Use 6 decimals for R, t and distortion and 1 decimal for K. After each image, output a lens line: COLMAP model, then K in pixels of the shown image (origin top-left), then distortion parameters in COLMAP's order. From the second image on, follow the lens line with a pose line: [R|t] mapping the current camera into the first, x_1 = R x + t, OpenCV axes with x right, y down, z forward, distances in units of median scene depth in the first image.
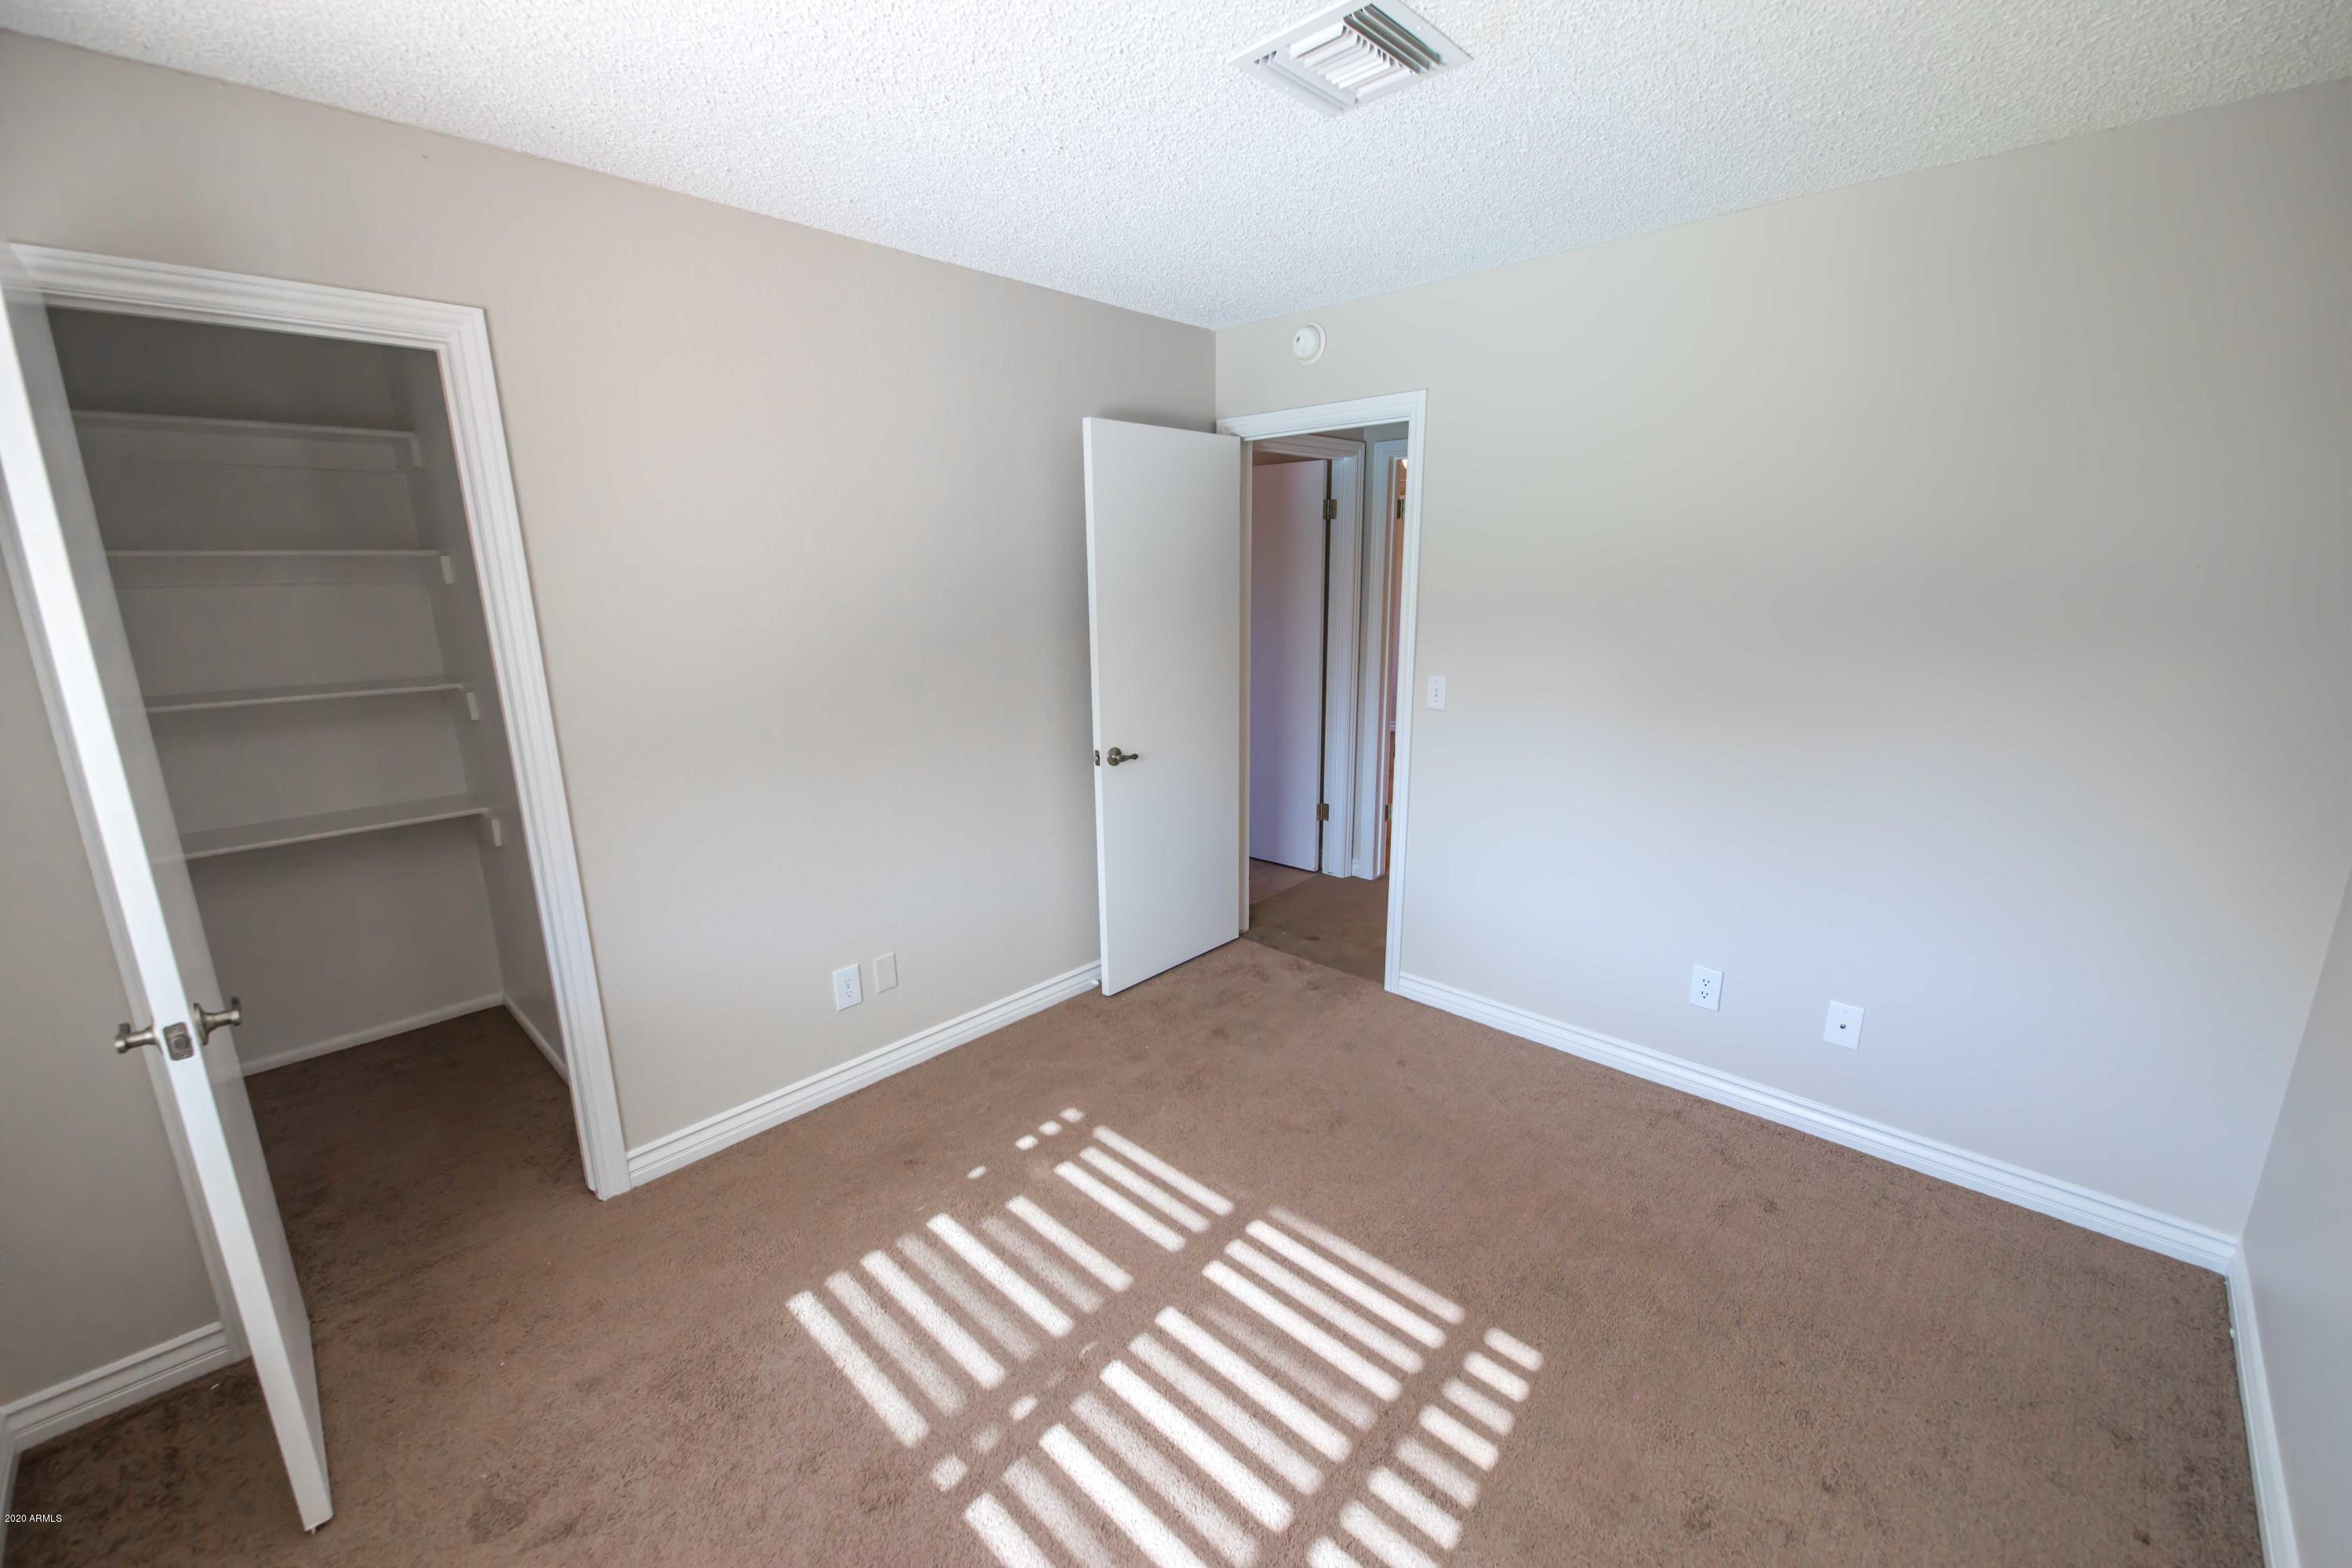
lens RADIAL K [[930.1, 0, 1184.6], [0, 930.1, 792.3], [0, 0, 1]] dist [0.017453, -0.010328]
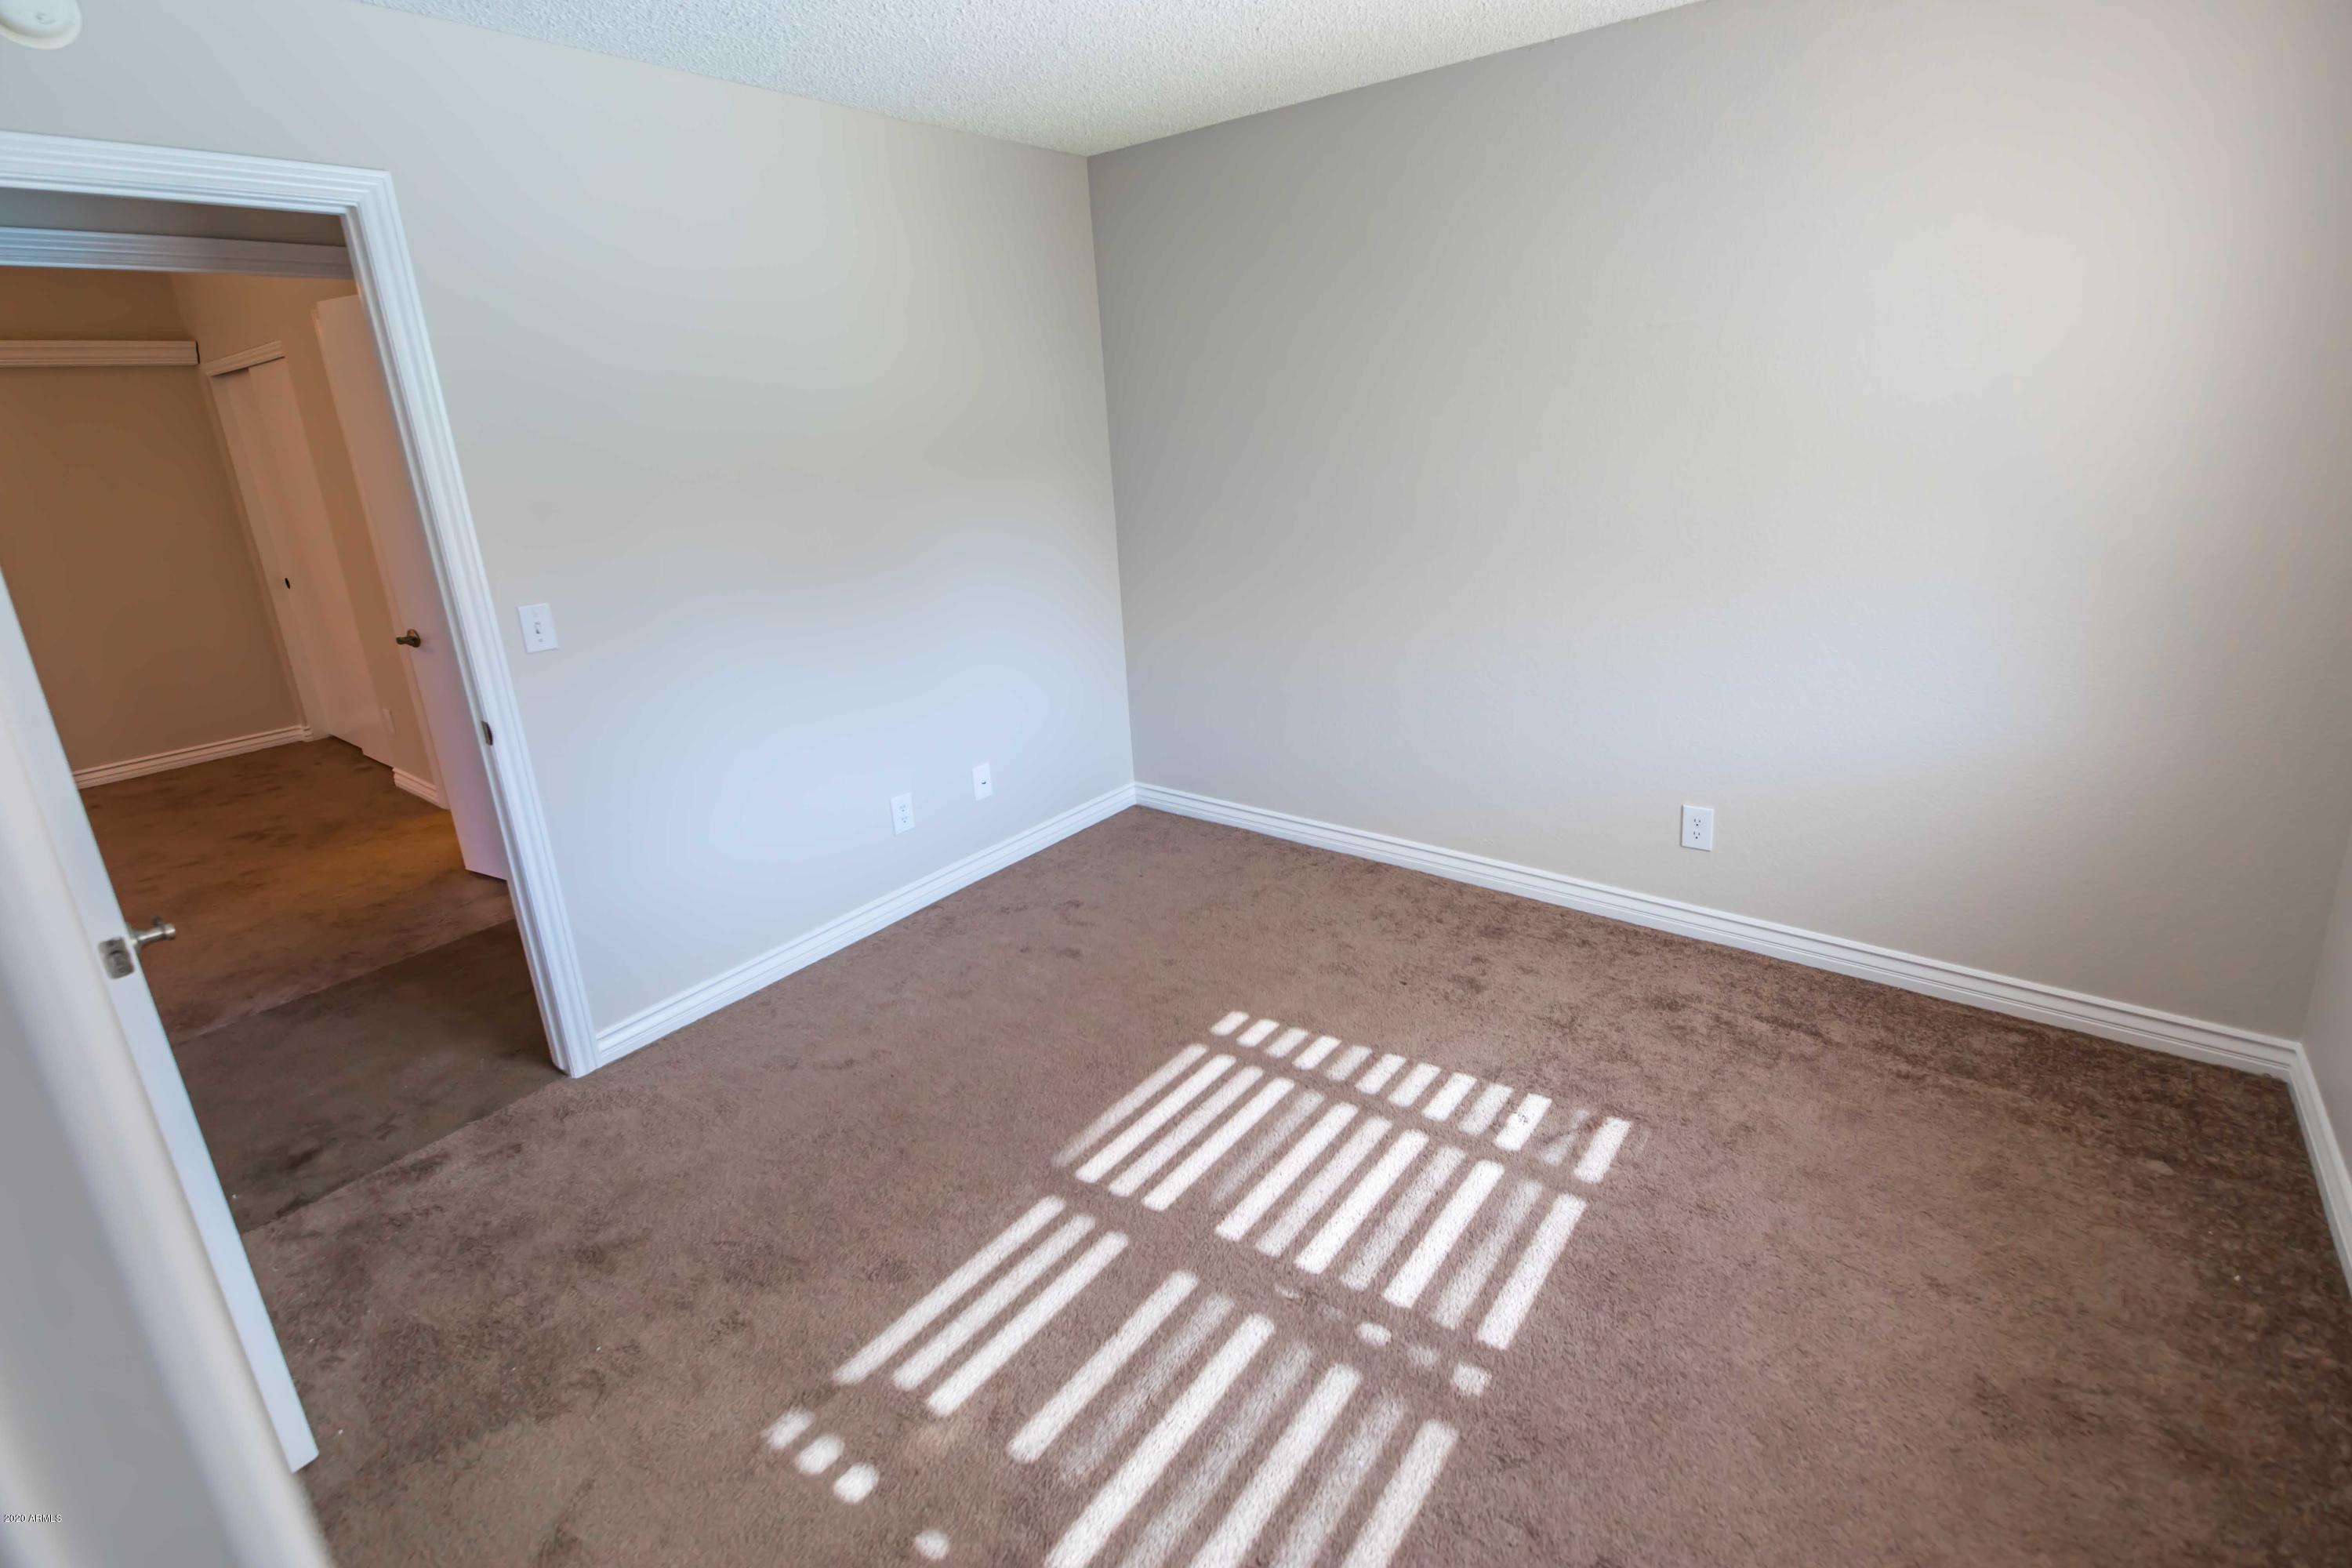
lens RADIAL K [[1069.4, 0, 1181.7], [0, 1069.4, 719.3], [0, 0, 1]] dist [0.001165, -0.000011]
pose [[-0.106898, -0.260710, 0.959481, -0.887860], [0.287685, 0.915622, 0.280845, -0.205157], [-0.951741, 0.306050, -0.022875, 0.915221]]
